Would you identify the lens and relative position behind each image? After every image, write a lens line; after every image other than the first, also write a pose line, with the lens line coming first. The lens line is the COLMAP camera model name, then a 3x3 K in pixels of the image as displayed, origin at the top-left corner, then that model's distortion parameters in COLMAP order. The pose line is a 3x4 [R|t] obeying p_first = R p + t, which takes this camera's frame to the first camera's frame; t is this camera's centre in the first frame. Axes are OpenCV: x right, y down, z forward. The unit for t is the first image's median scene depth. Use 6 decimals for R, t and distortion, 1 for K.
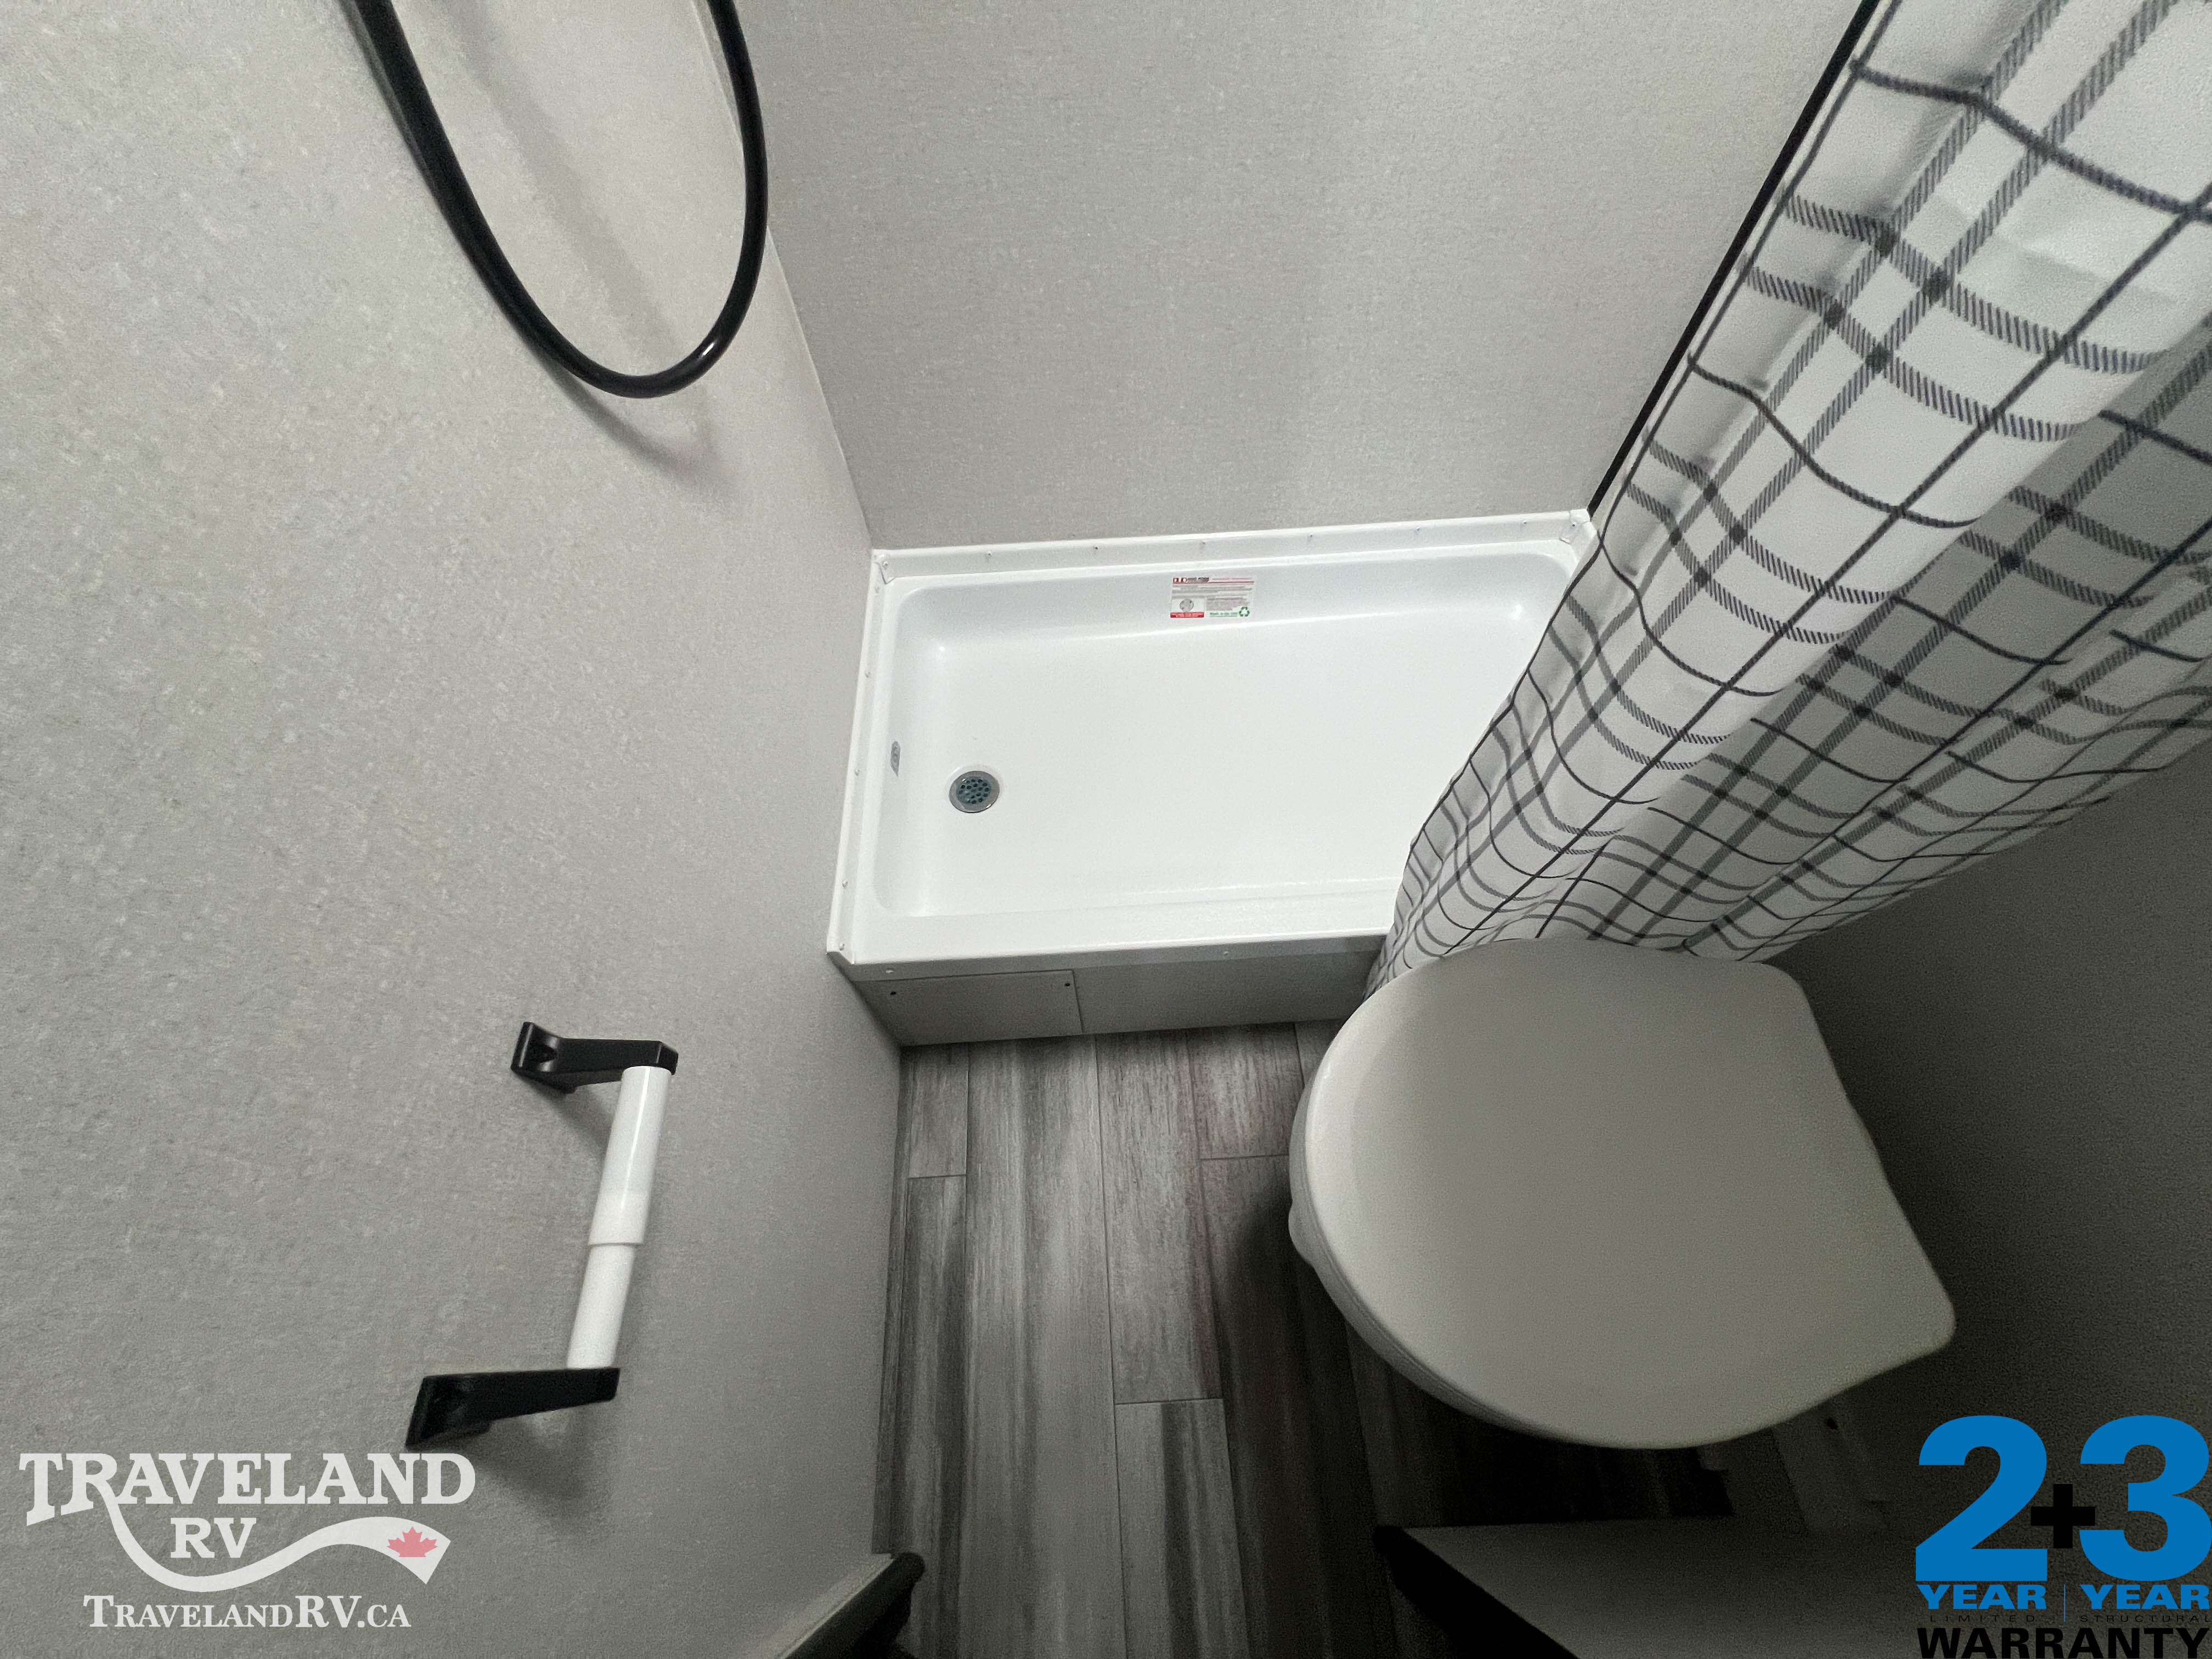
lens RADIAL K [[887.4, 0, 1105.4], [0, 887.4, 825.0], [0, 0, 1]] dist [-0.003108, 0.000959]
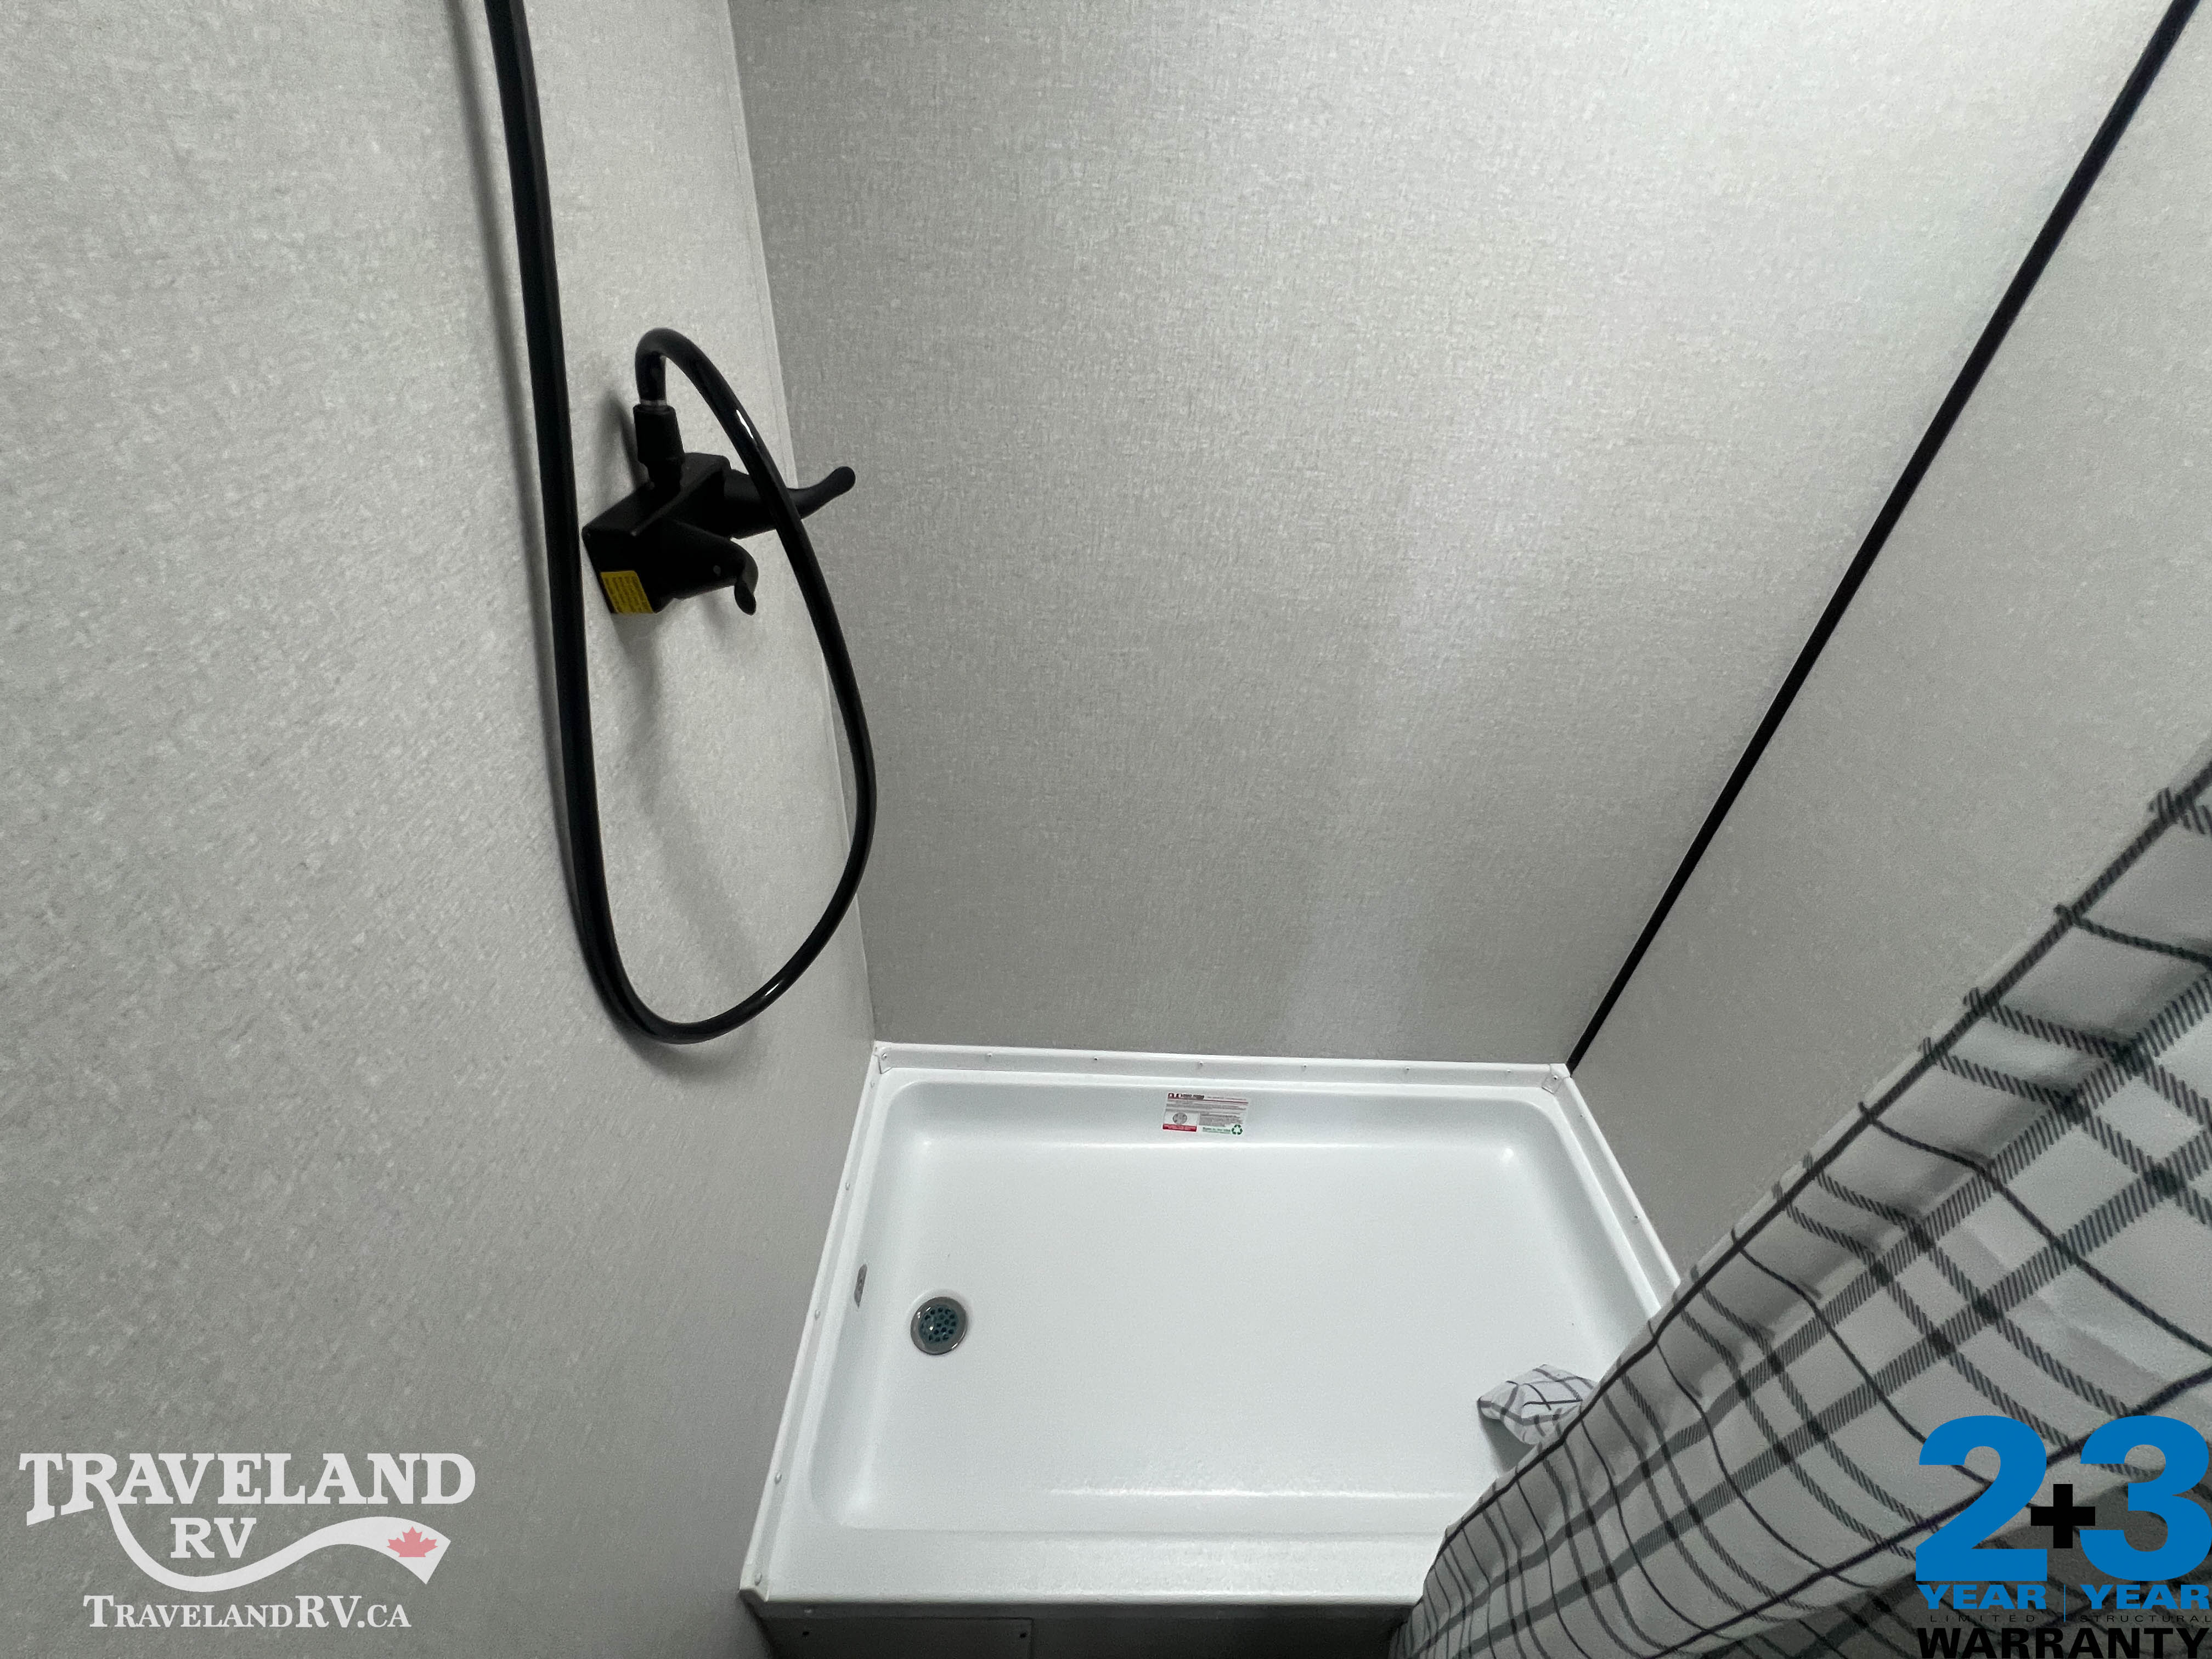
lens RADIAL K [[885.5, 0, 1105.6], [0, 885.5, 827.8], [0, 0, 1]] dist [-0.000309, -0.000485]
pose [[0.995146, 0.095688, 0.022990, -0.065802], [-0.078498, 0.912716, -0.400983, -0.205026], [-0.059352, 0.397232, 0.915797, -0.048335]]
